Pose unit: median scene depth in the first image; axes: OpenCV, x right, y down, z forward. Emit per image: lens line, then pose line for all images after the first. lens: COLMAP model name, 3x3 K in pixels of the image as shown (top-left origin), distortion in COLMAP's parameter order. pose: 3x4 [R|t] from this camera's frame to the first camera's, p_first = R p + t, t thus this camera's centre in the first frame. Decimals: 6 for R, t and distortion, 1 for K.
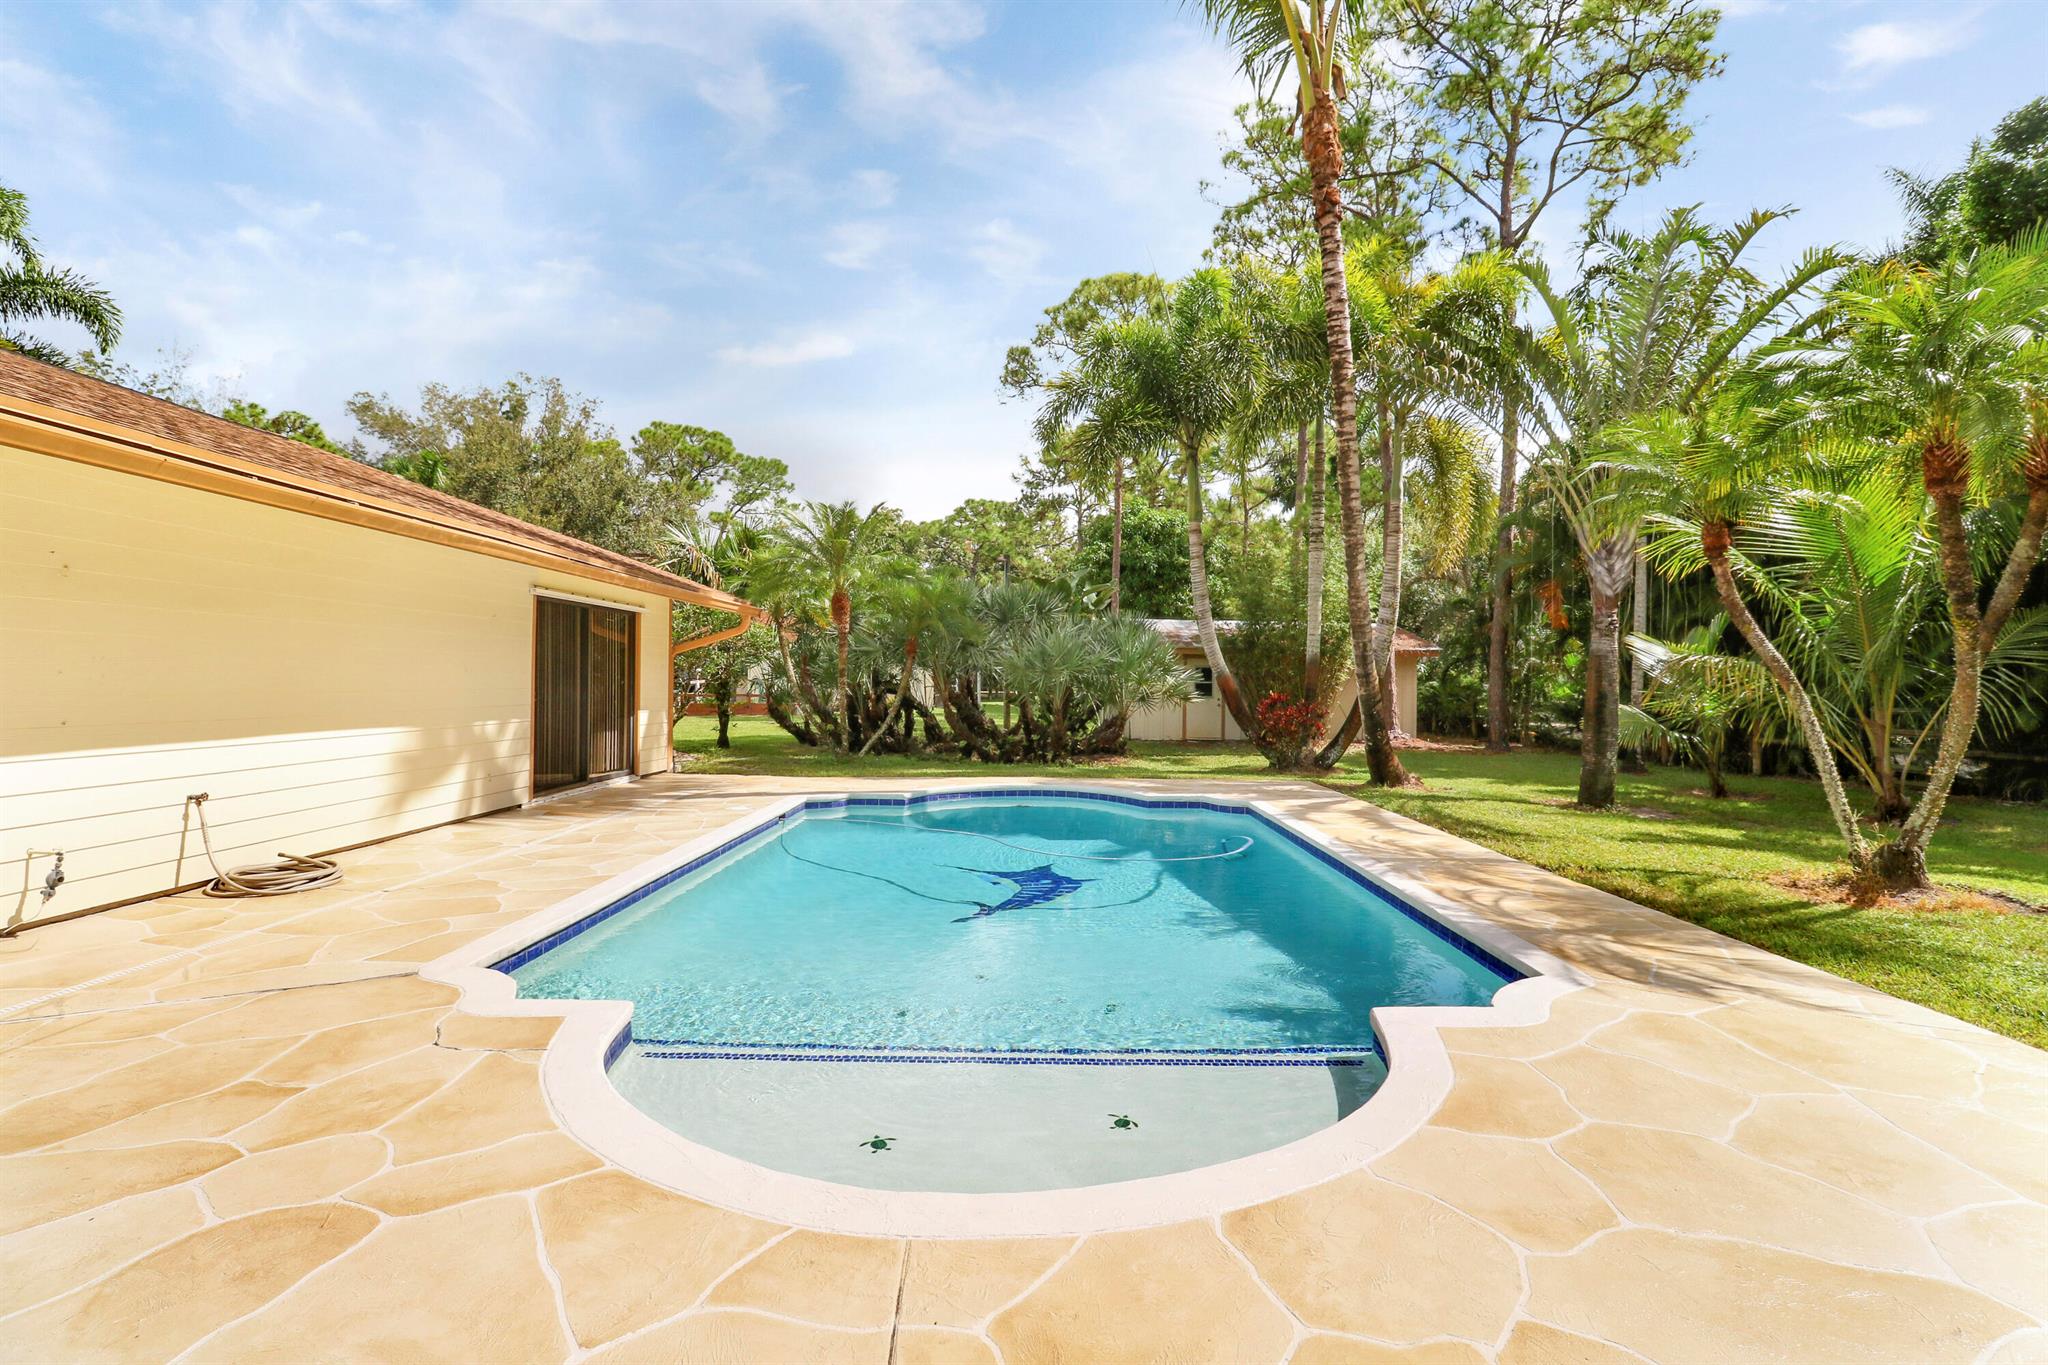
lens RADIAL K [[953.6, 0, 1034.8], [0, 953.6, 664.6], [0, 0, 1]] dist [-0.004320, -0.002728]
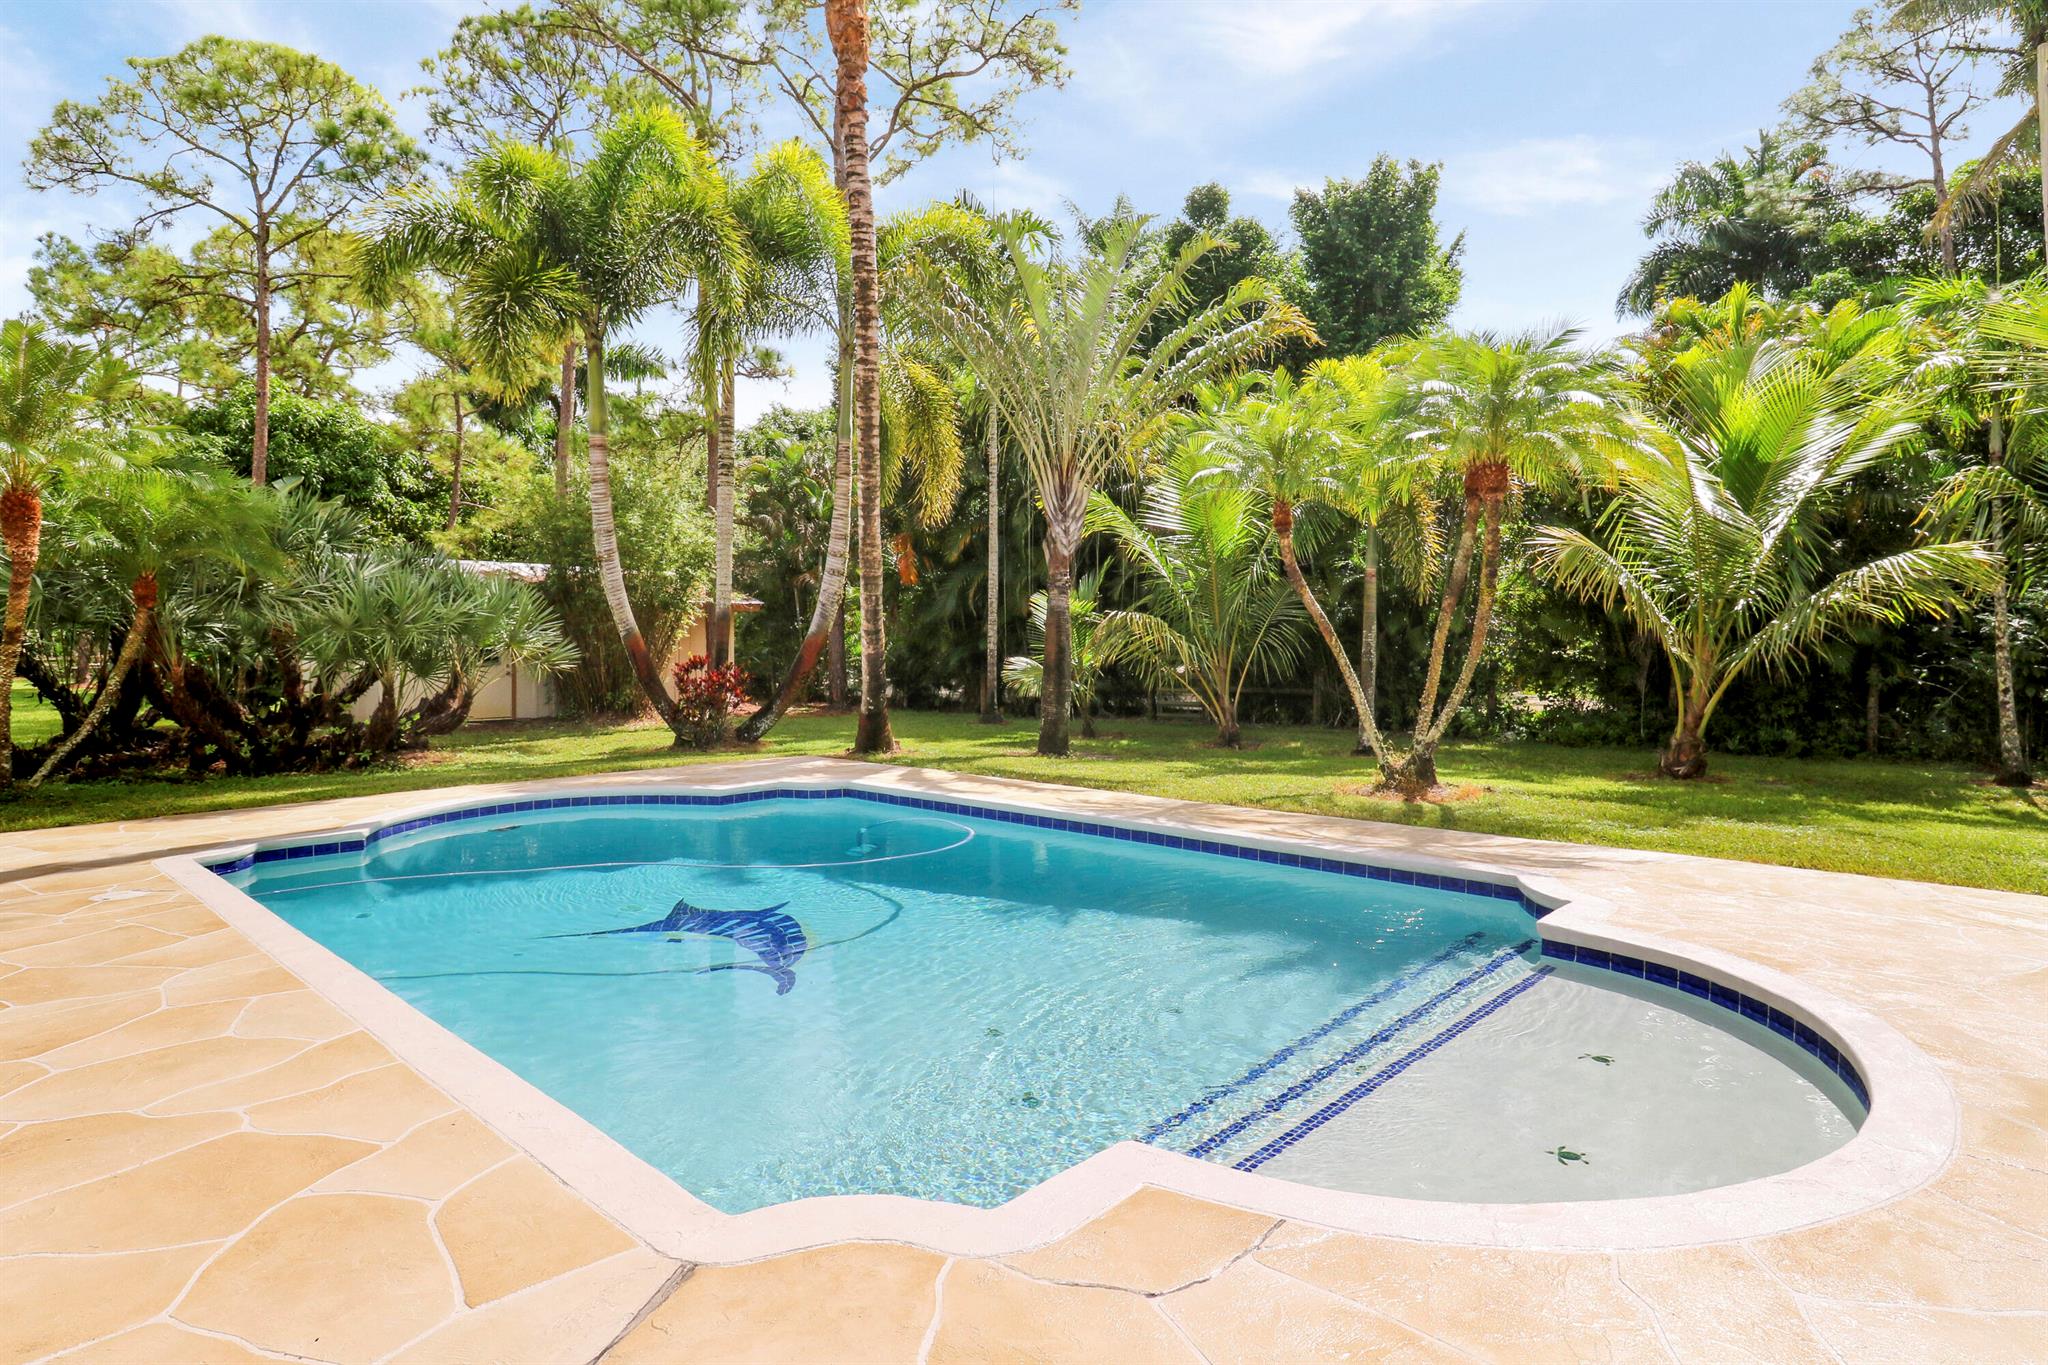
lens RADIAL K [[1114.2, 0, 1041.6], [0, 1114.2, 613.8], [0, 0, 1]] dist [0.000343, -0.004082]
pose [[0.688483, 0.003753, 0.725243, -0.315205], [-0.000527, 0.999989, -0.004675, -0.001567], [-0.725252, 0.002836, 0.688478, 0.160525]]
